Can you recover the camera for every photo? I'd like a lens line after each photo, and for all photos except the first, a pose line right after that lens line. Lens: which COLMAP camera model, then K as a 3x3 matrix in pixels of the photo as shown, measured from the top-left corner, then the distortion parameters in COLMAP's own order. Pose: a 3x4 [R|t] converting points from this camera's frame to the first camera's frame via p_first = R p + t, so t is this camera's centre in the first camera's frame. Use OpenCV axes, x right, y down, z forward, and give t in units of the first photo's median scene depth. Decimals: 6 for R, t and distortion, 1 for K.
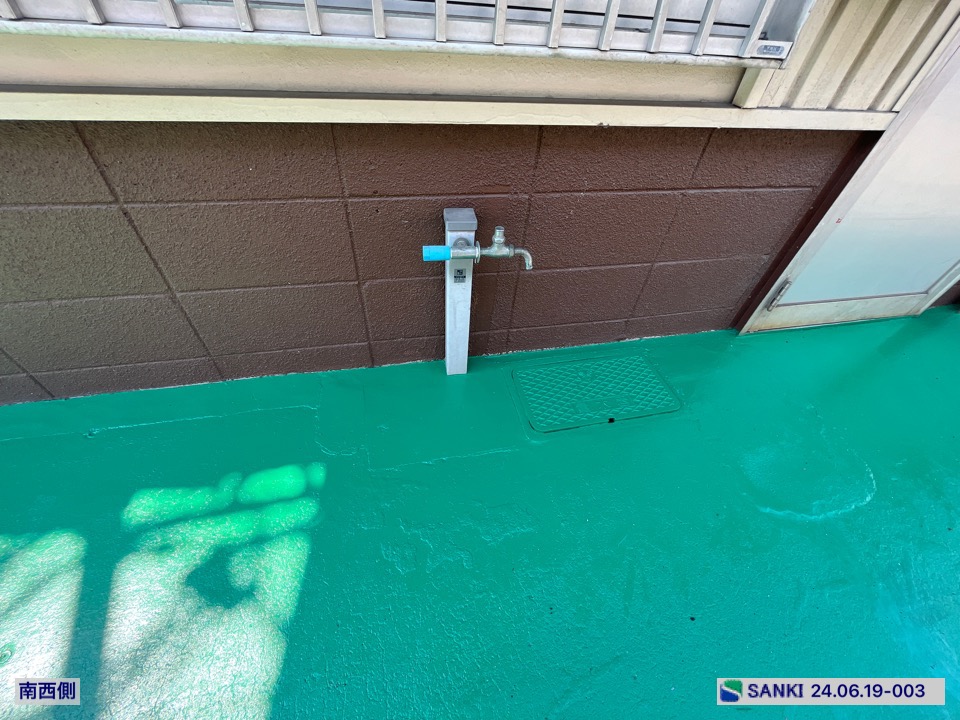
lens RADIAL K [[387.4, 0, 475.8], [0, 387.4, 362.6], [0, 0, 1]] dist [-0.002668, 0.000009]
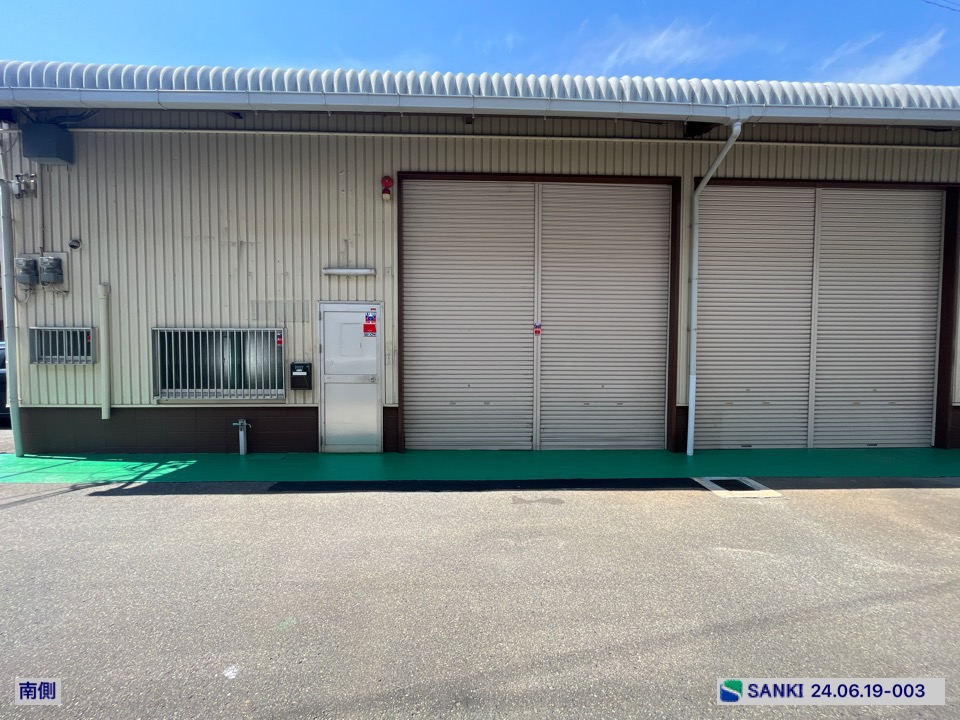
lens RADIAL K [[387.4, 0, 475.8], [0, 387.4, 362.6], [0, 0, 1]] dist [-0.002668, 0.000009]
pose [[0.982671, -0.054481, -0.177172, 4.459720], [-0.081758, 0.730433, -0.678073, 2.660671], [0.166355, 0.680808, 0.713321, -3.196903]]
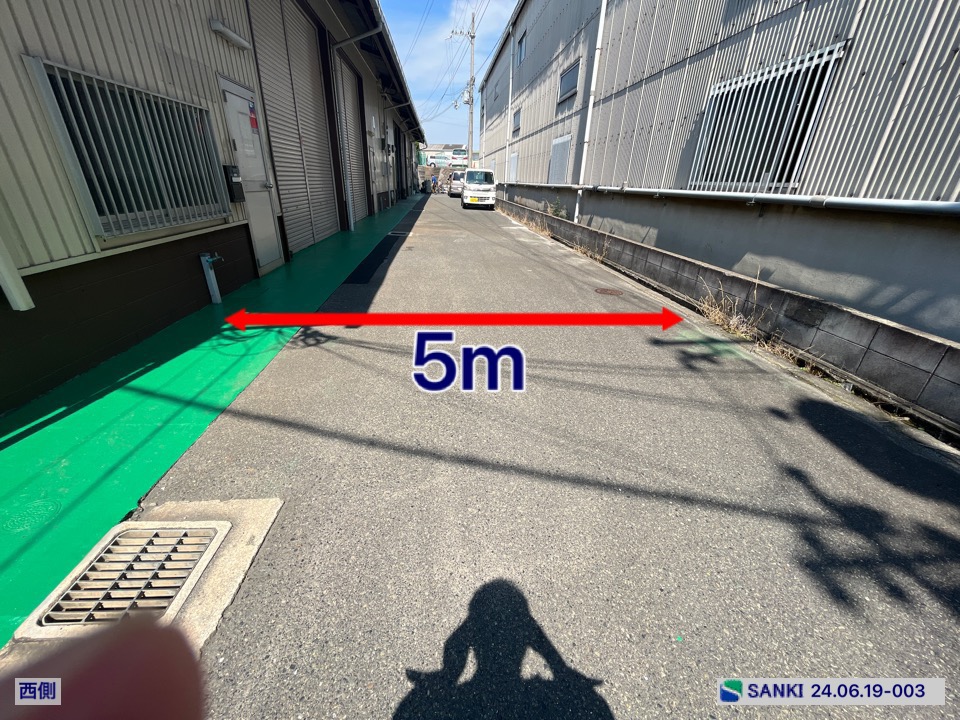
lens RADIAL K [[387.4, 0, 475.8], [0, 387.4, 362.6], [0, 0, 1]] dist [-0.002668, 0.000009]
pose [[0.127490, -0.477045, 0.869583, -3.689661], [0.686894, 0.674922, 0.269550, 1.256804], [-0.715488, 0.562946, 0.413725, -2.099360]]
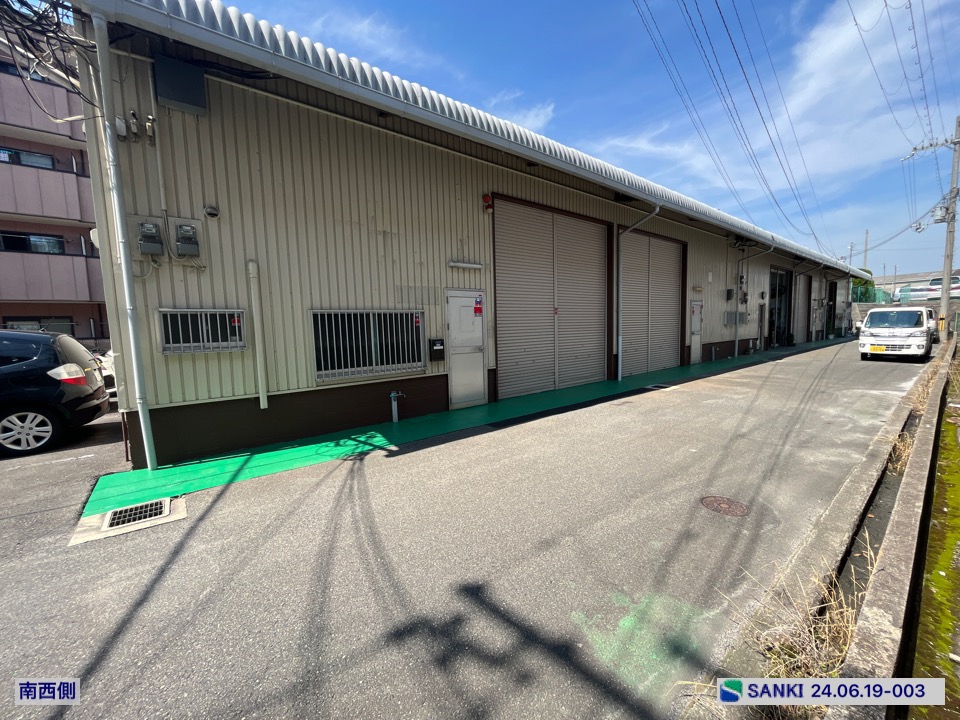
lens RADIAL K [[387.4, 0, 475.8], [0, 387.4, 362.6], [0, 0, 1]] dist [-0.002668, 0.000009]
pose [[0.889735, -0.131033, 0.437266, -1.592729], [0.379099, 0.745702, -0.547917, 3.379729], [-0.254275, 0.653268, 0.713152, -4.393538]]
